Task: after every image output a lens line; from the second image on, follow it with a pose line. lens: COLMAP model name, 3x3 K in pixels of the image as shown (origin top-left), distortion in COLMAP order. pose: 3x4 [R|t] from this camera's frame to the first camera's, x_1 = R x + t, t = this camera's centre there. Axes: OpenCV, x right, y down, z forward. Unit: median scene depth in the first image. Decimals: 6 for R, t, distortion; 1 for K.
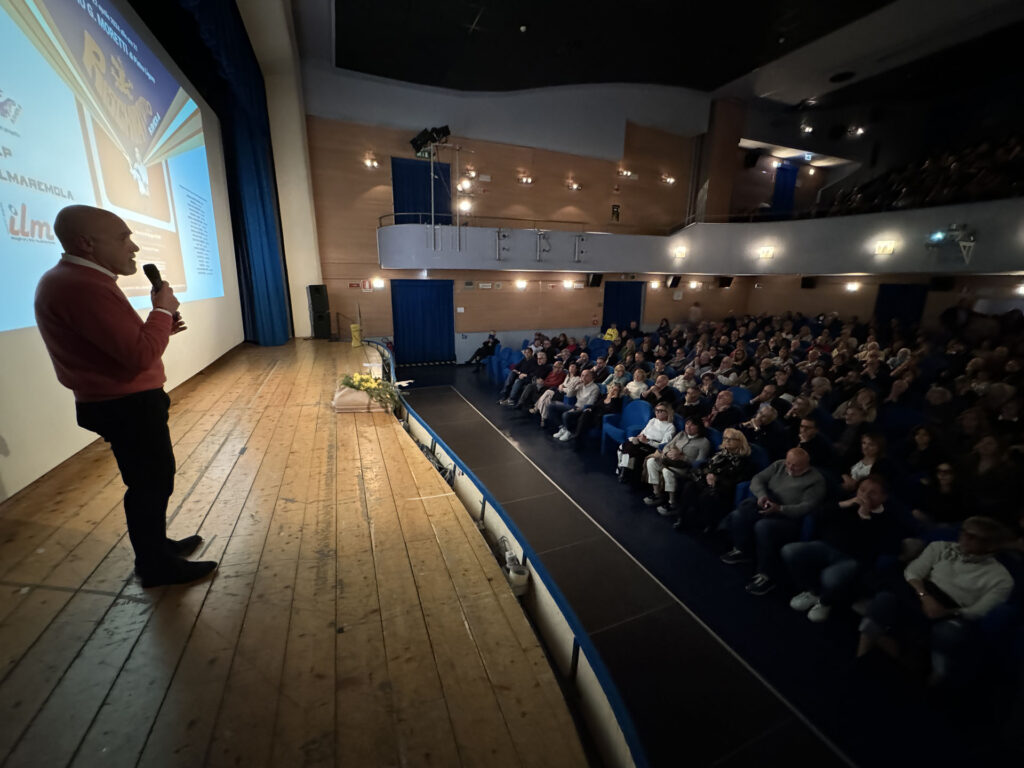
lens RADIAL K [[403.3, 0, 515.8], [0, 403.3, 382.0], [0, 0, 1]] dist [0.001702, -0.001304]
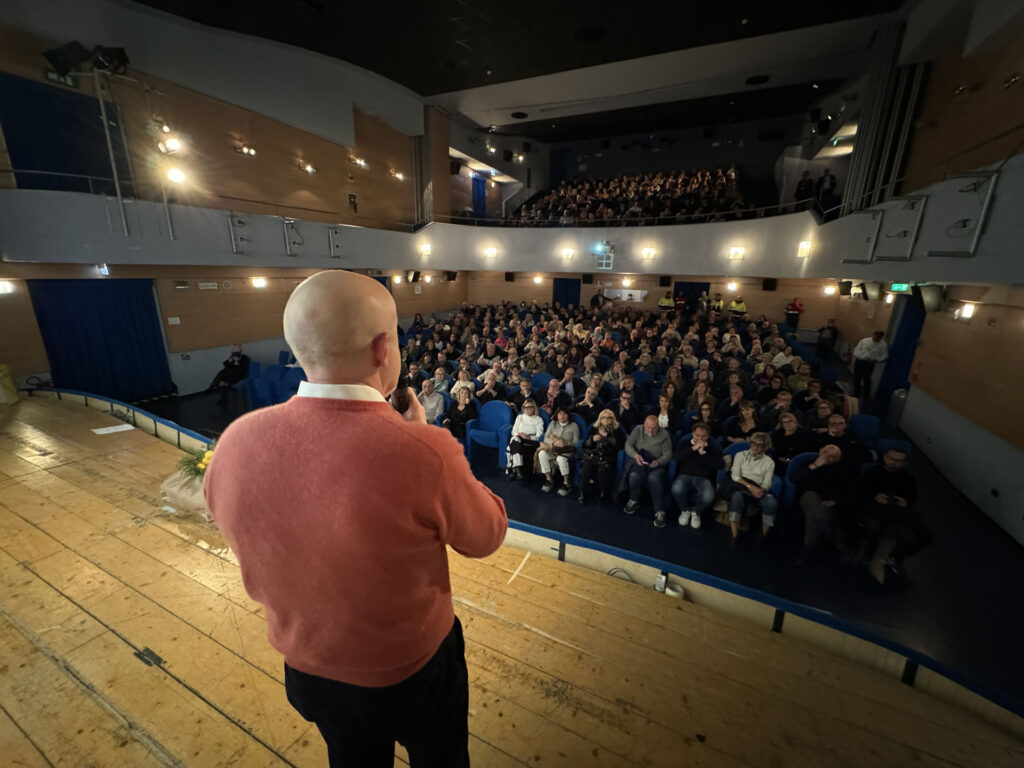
lens RADIAL K [[403.3, 0, 510.2], [0, 403.3, 382.7], [0, 0, 1]] dist [0.001702, -0.001304]
pose [[0.747180, -0.172263, 0.641909, -0.169296], [0.150811, 0.984577, 0.088678, -0.045379], [-0.647285, 0.030548, 0.761636, 0.078484]]
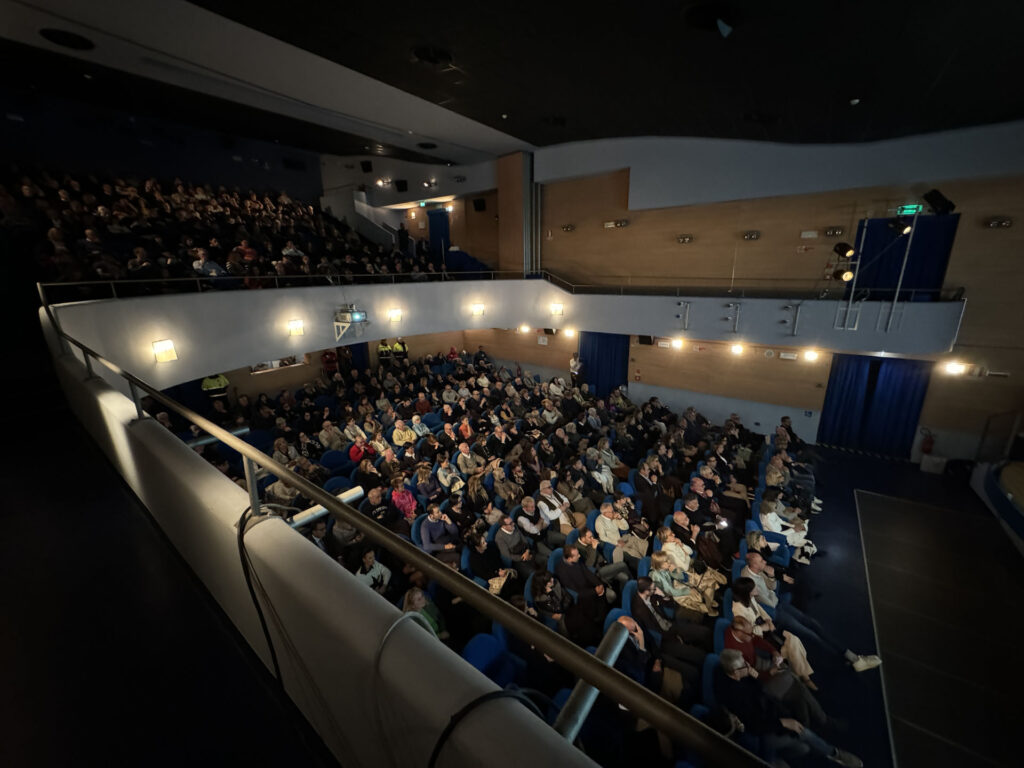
lens RADIAL K [[403.3, 0, 512.2], [0, 403.3, 382.5], [0, 0, 1]] dist [0.001702, -0.001304]
pose [[-0.484939, -0.235272, 0.842307, -0.076984], [0.226075, 0.896673, 0.380615, -0.405810], [-0.844822, 0.375000, -0.381642, 0.876350]]
